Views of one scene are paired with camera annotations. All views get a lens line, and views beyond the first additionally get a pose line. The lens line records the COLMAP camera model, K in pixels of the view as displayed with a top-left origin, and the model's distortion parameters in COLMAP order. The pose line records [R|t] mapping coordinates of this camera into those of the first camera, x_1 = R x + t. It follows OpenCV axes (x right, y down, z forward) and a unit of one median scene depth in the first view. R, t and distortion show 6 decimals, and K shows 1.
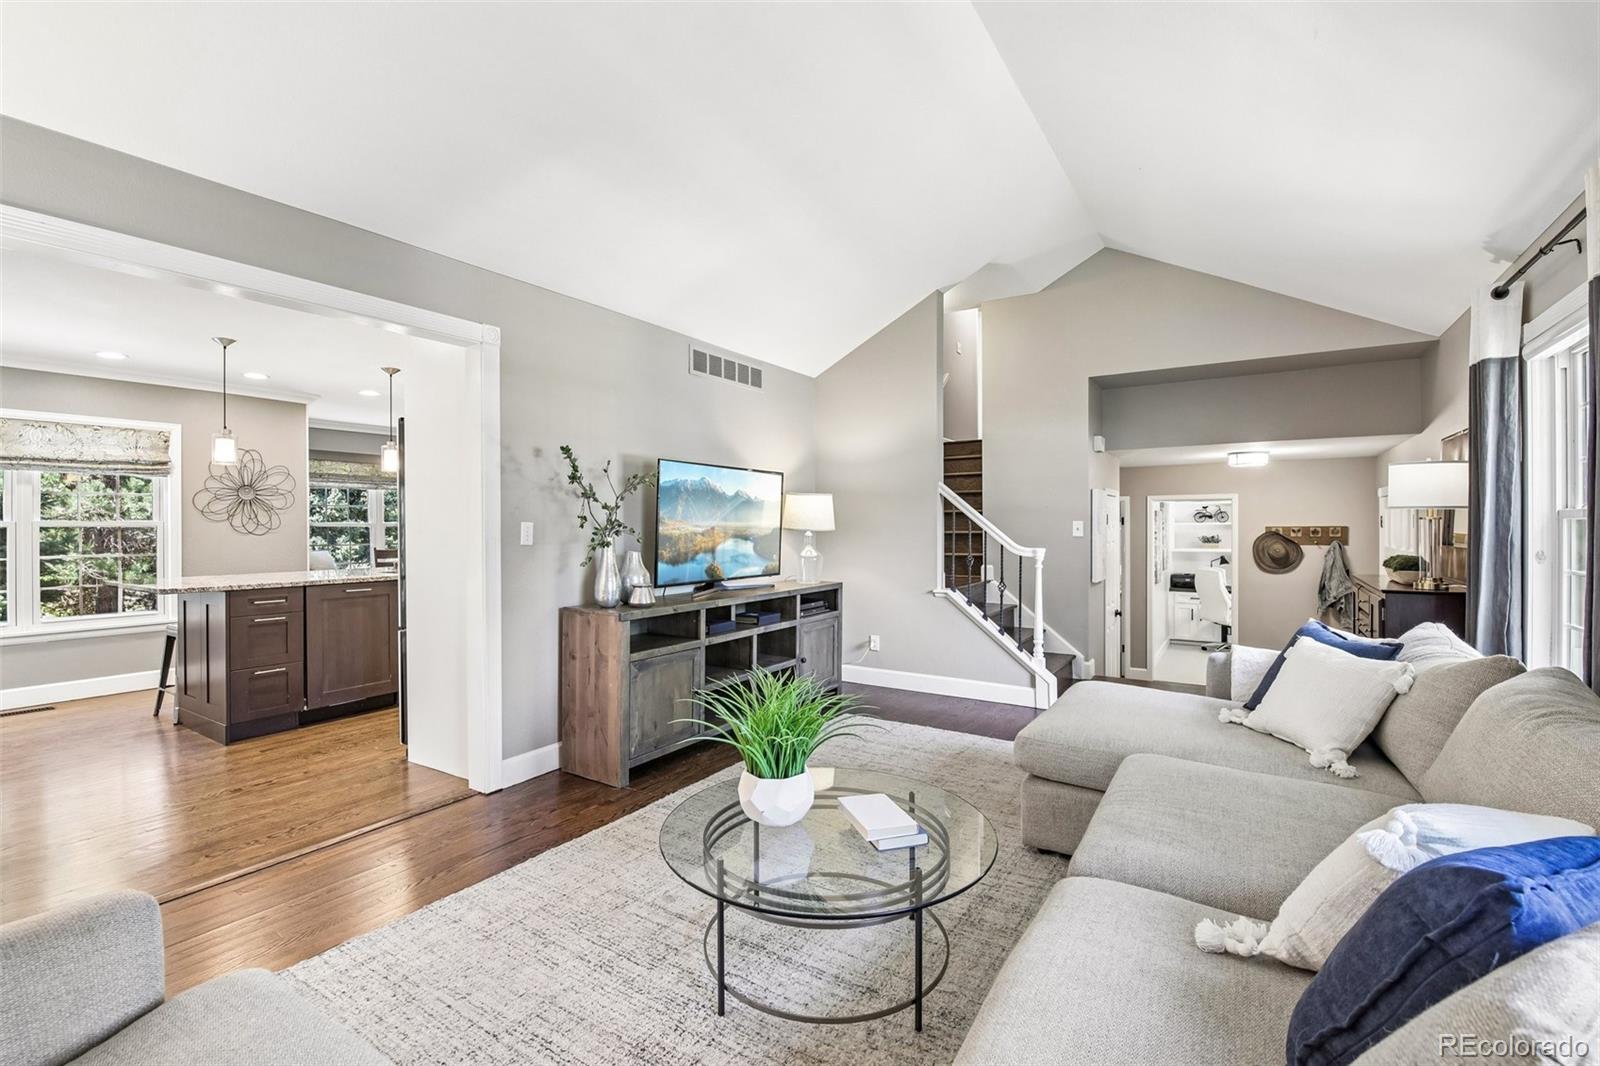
lens RADIAL K [[717.5, 0, 777.1], [0, 717.5, 523.8], [0, 0, 1]] dist [0.000038, -0.000065]
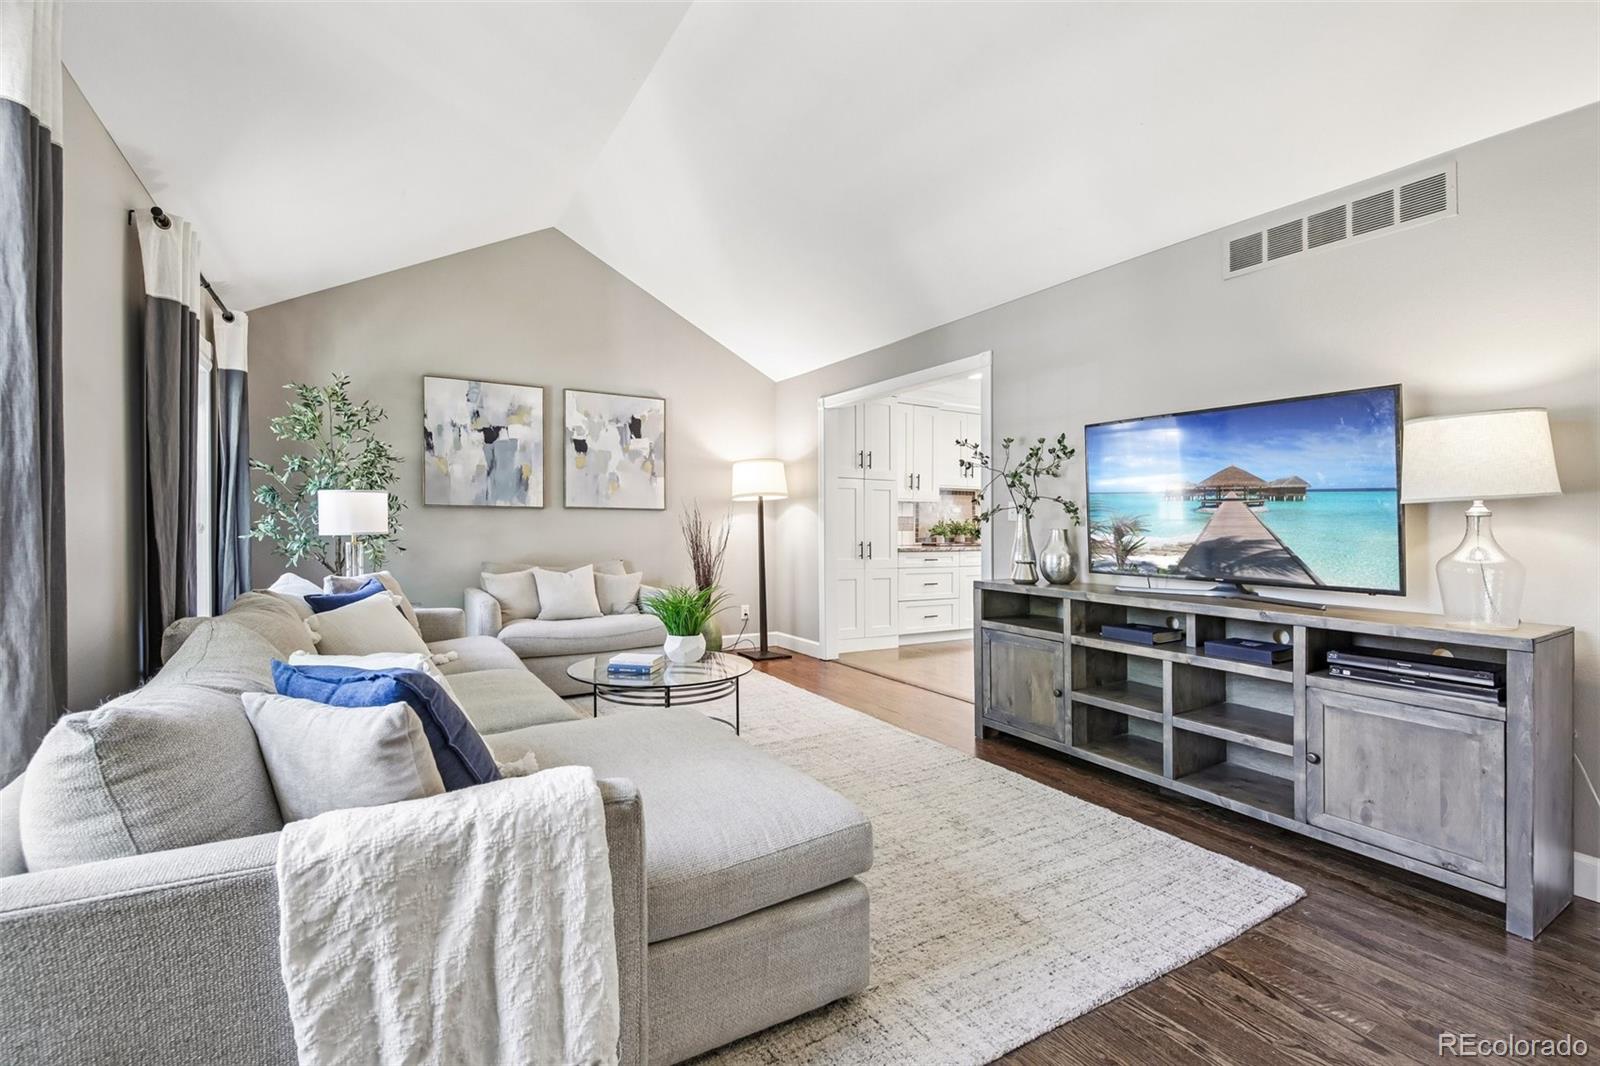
lens RADIAL K [[717.5, 0, 777.1], [0, 717.5, 523.8], [0, 0, 1]] dist [0.000038, -0.000065]
pose [[-0.458522, 0.001773, -0.888681, 0.797248], [-0.004143, 0.999983, 0.004132, 0.028454], [0.888673, 0.005576, -0.458507, 1.073777]]
